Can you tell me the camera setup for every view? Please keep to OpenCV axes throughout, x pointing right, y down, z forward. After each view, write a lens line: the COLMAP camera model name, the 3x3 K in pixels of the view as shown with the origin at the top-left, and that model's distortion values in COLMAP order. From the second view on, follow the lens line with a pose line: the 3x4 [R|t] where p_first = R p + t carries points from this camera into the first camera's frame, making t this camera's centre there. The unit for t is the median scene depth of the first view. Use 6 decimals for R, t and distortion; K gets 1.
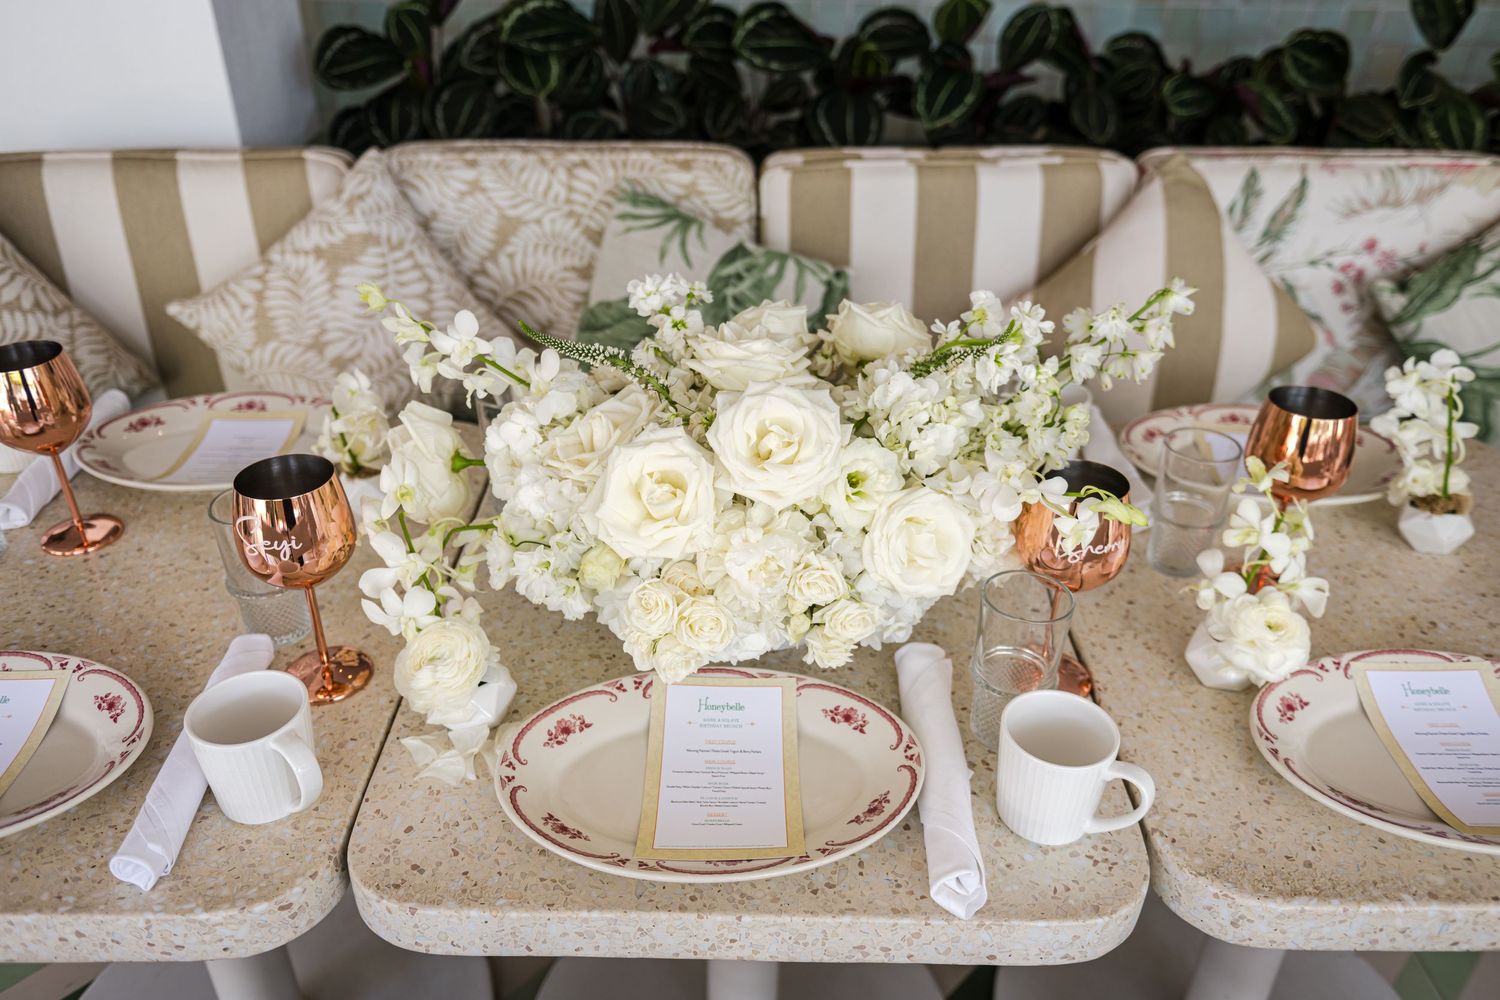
lens RADIAL K [[1138.5, 0, 750.0], [0, 1138.5, 500.0], [0, 0, 1]] dist [-0.002098, 0.002809]
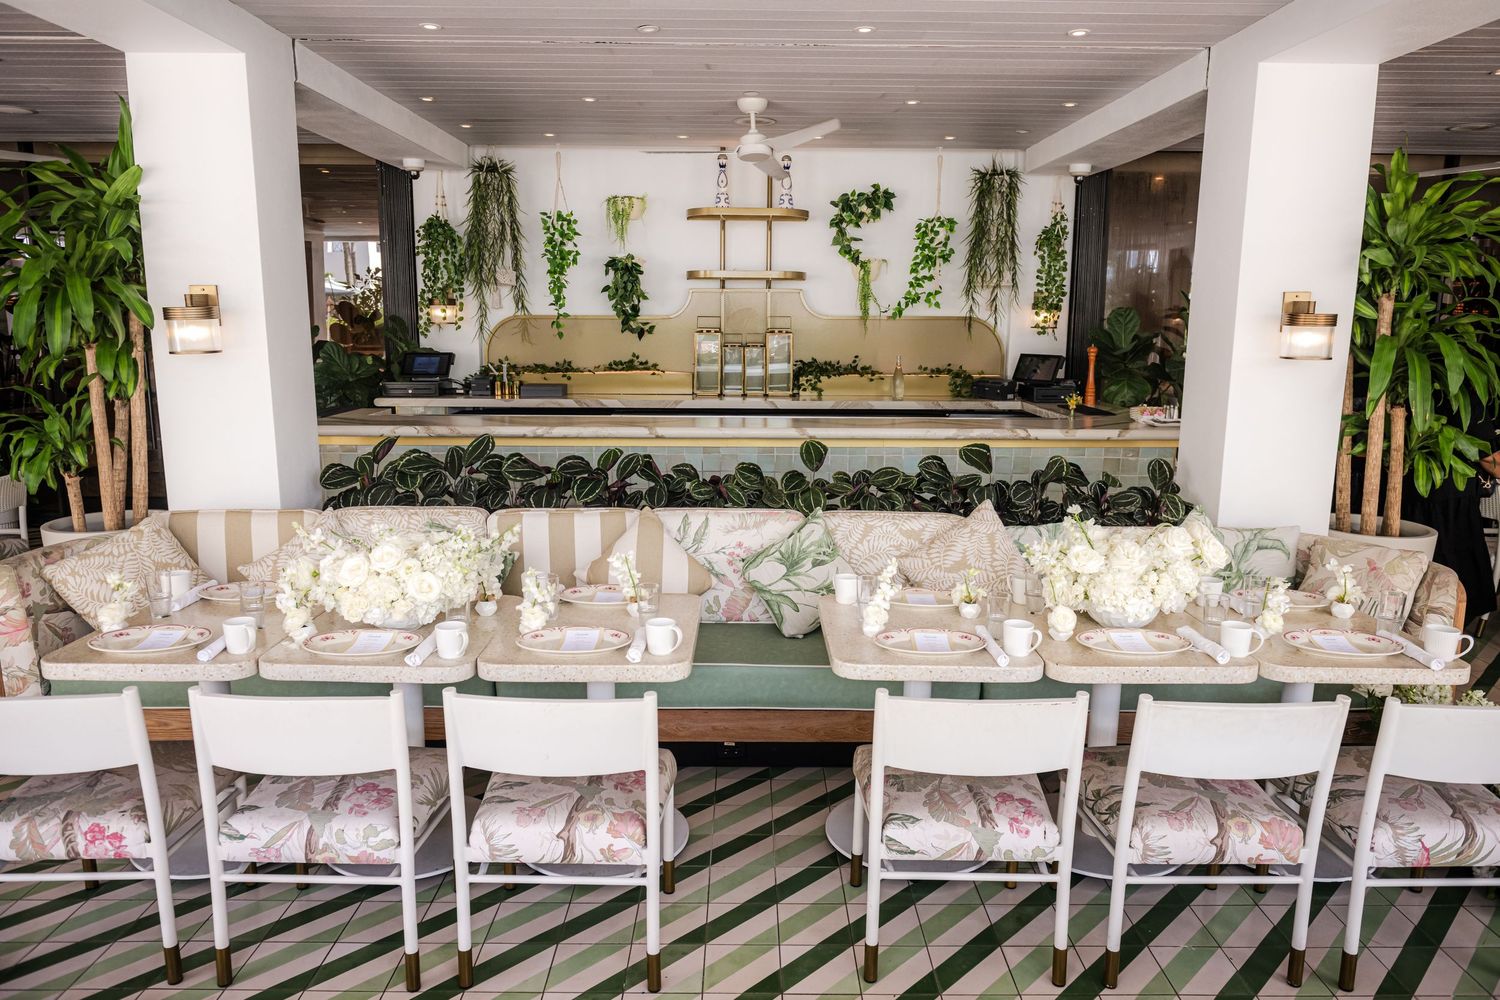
lens RADIAL K [[1012.5, 0, 750.0], [0, 1012.5, 500.0], [0, 0, 1]] dist [-0.004996, -0.000320]
pose [[0.999979, -0.003682, -0.005358, 0.589120], [0.001508, 0.933076, -0.359677, 0.466331], [0.006324, 0.359661, 0.933062, -1.051314]]
